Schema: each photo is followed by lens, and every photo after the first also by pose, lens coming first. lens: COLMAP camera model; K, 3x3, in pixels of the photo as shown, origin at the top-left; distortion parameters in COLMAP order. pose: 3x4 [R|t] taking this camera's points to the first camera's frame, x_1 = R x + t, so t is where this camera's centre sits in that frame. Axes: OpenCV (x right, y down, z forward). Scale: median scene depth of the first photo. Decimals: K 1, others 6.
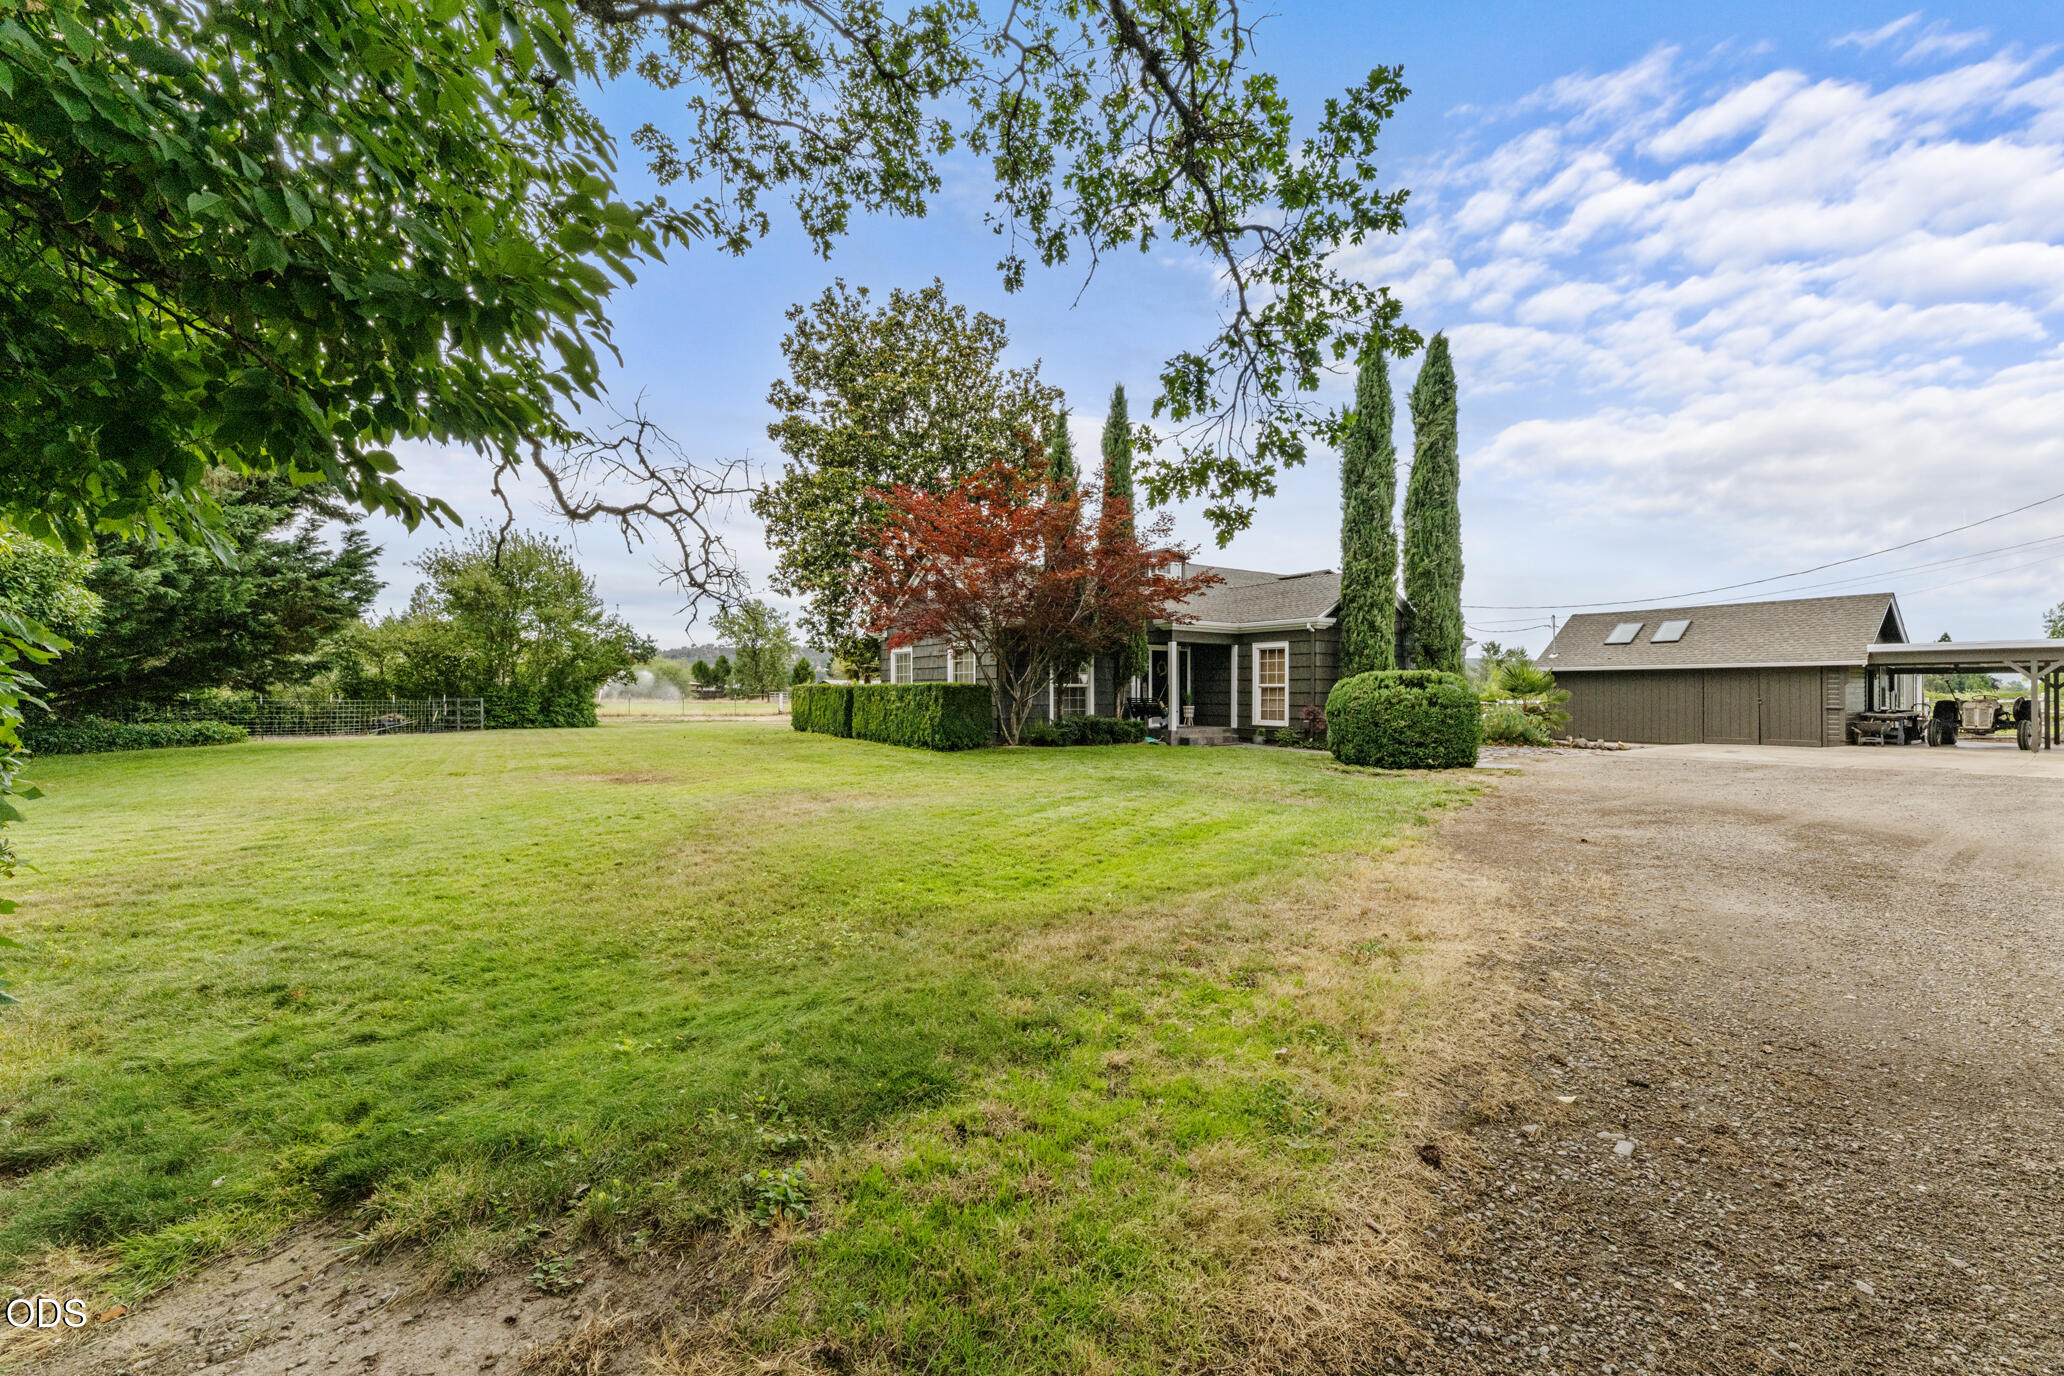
lens RADIAL K [[844.7, 0, 1017.6], [0, 844.7, 693.3], [0, 0, 1]] dist [0.000944, -0.000594]
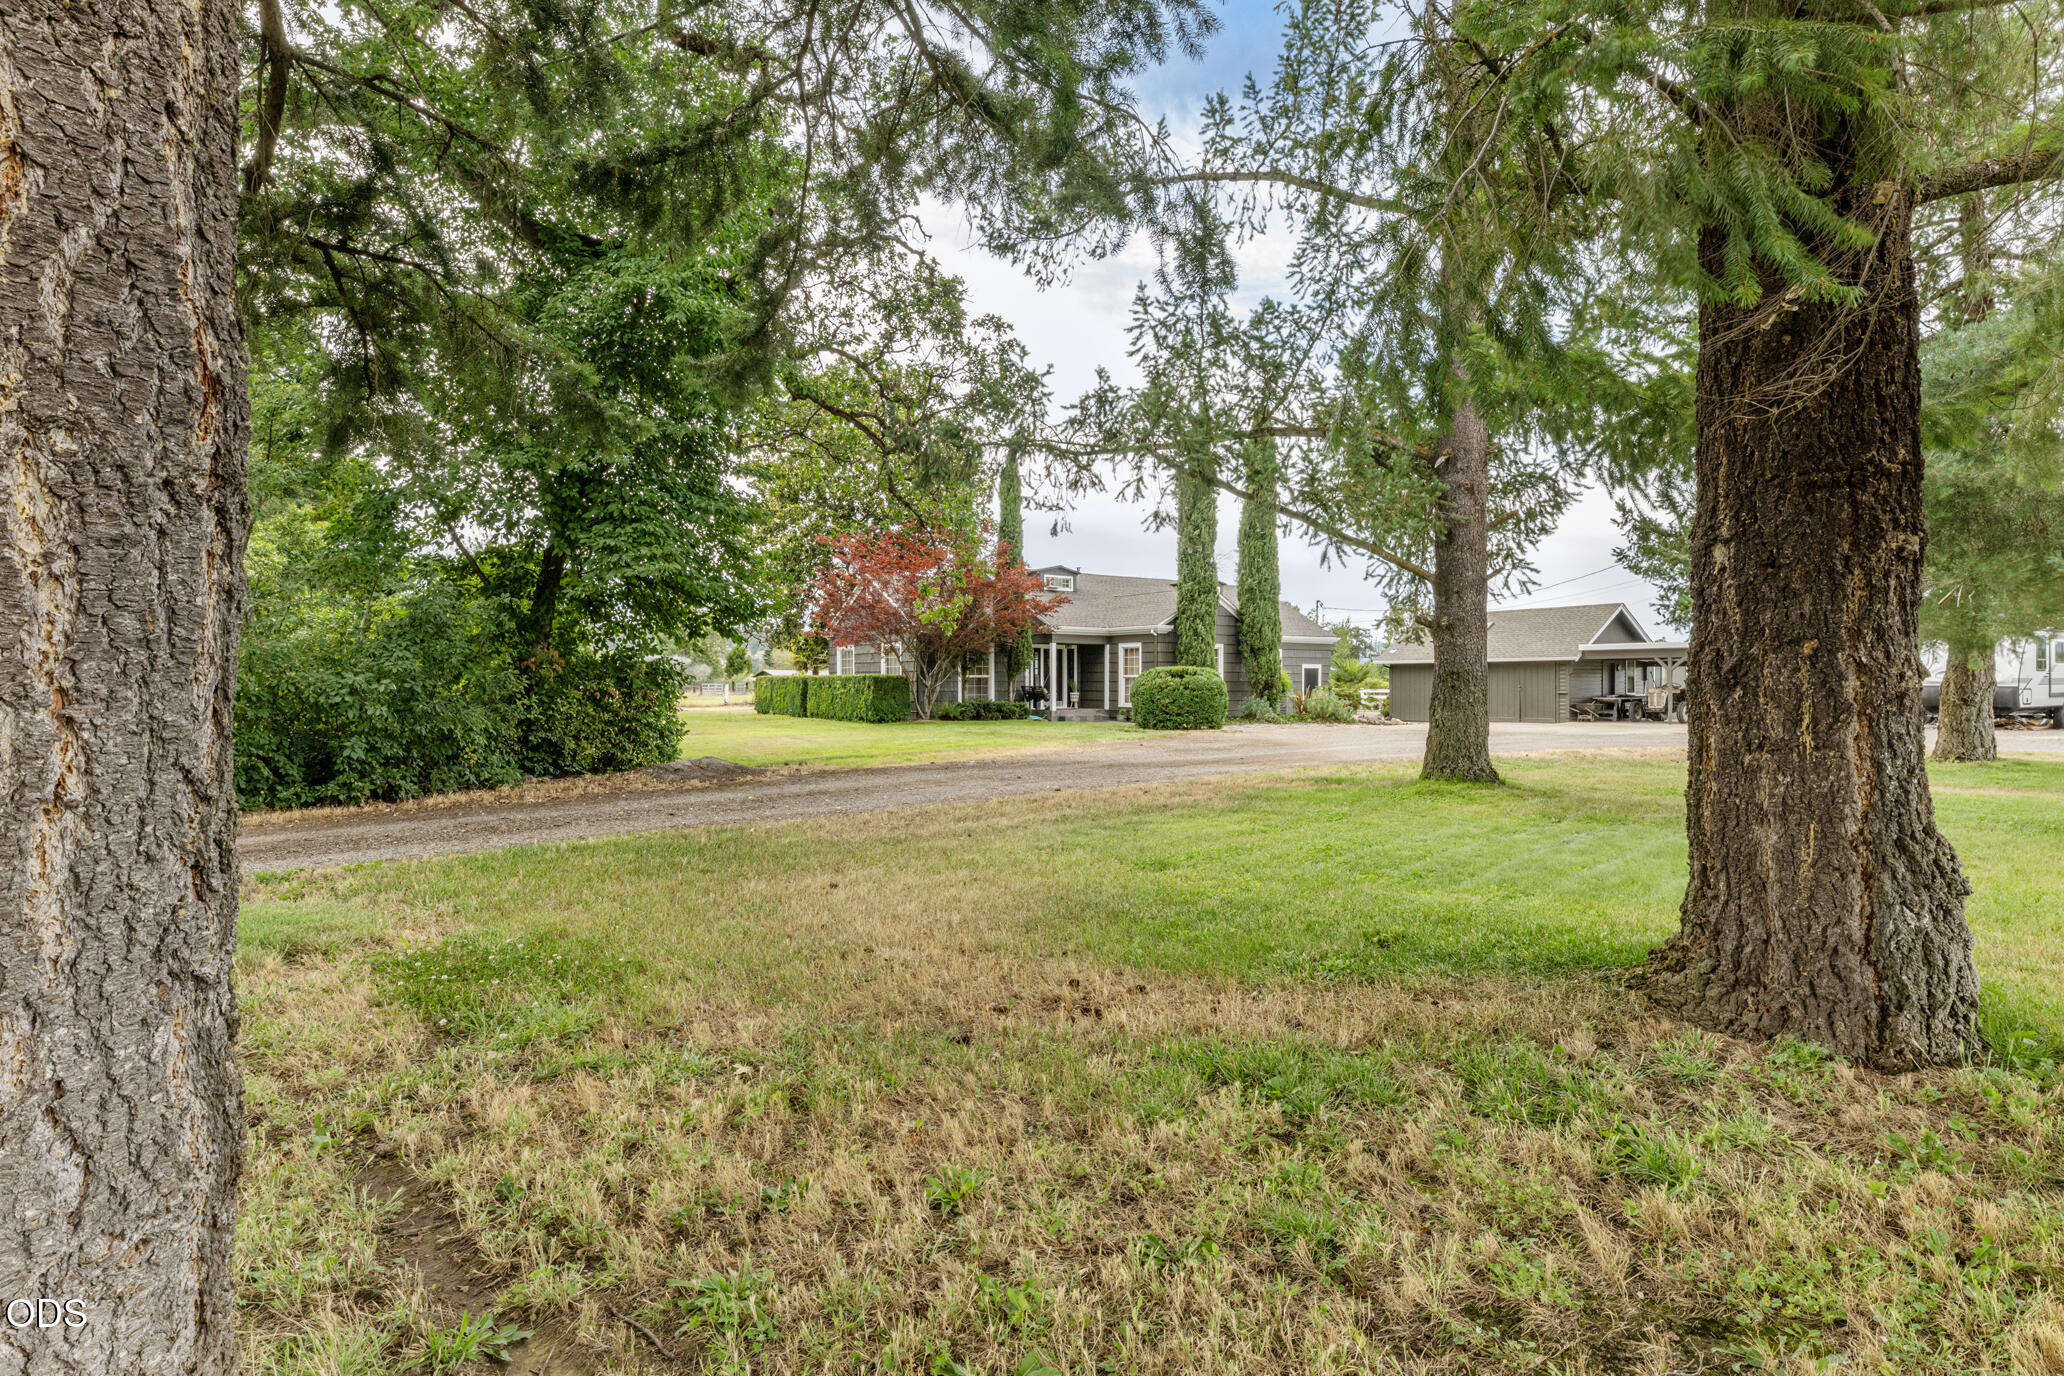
lens RADIAL K [[1105.2, 0, 1019.2], [0, 1105.2, 682.6], [0, 0, 1]] dist [0.001068, -0.000048]
pose [[0.999929, -0.000901, 0.011876, 0.109368], [0.000936, 0.999995, -0.002987, 0.005333], [-0.011874, 0.002998, 0.999925, -0.699394]]
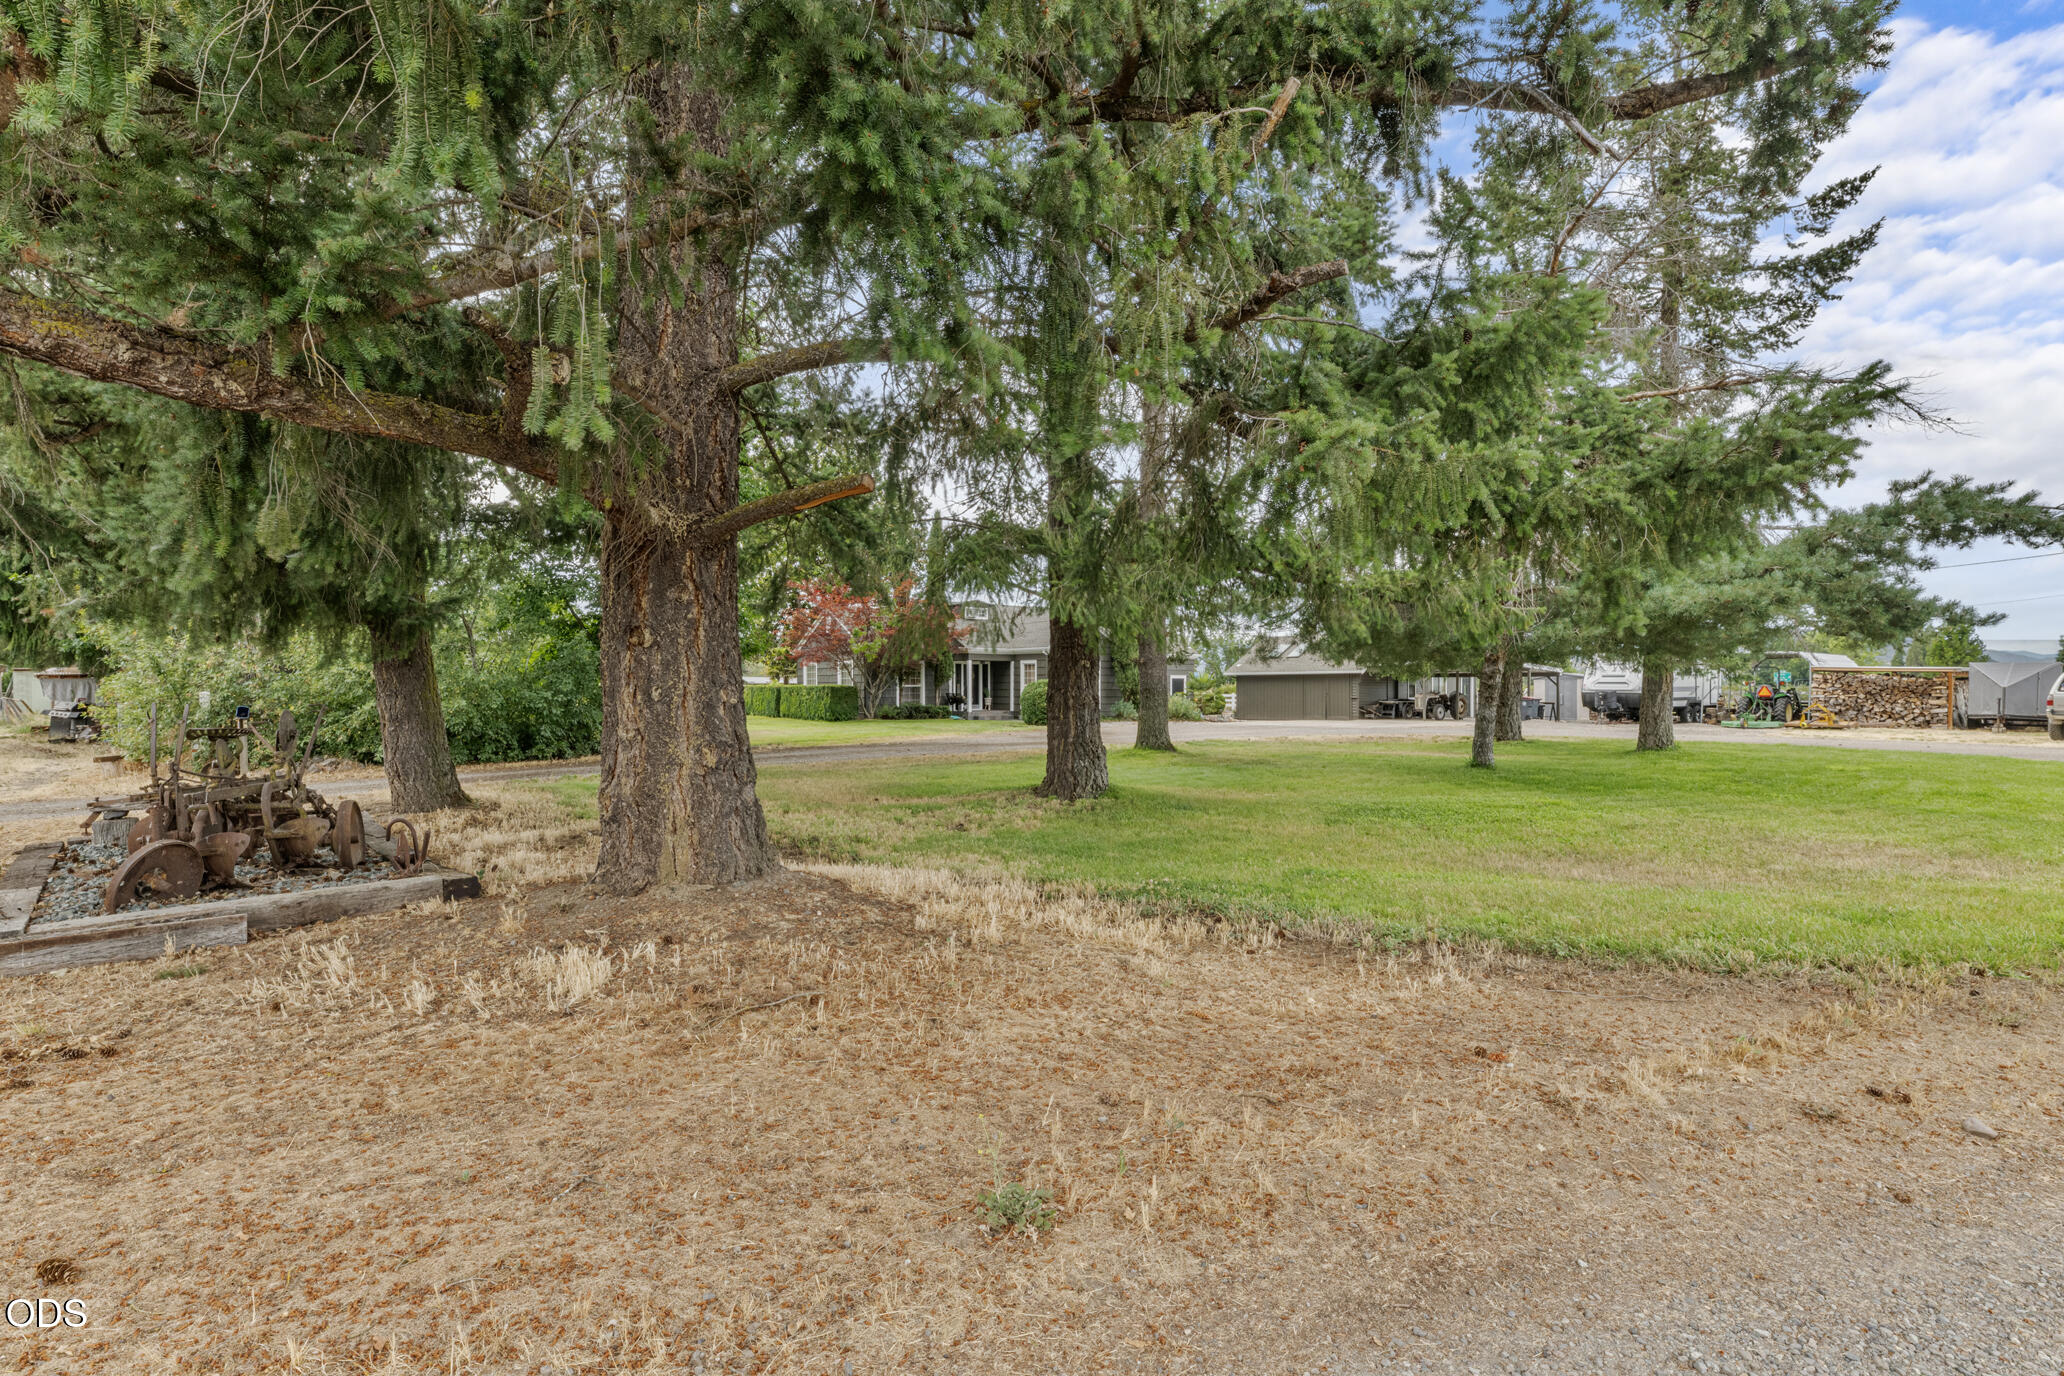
lens RADIAL K [[1070.8, 0, 1032.0], [0, 1070.8, 688.0], [0, 0, 1]] dist [-0.000652, -0.000017]
pose [[0.998425, -0.002249, 0.056065, 0.186070], [0.002316, 0.999997, -0.001116, -0.002006], [-0.056062, 0.001244, 0.998427, -1.160544]]
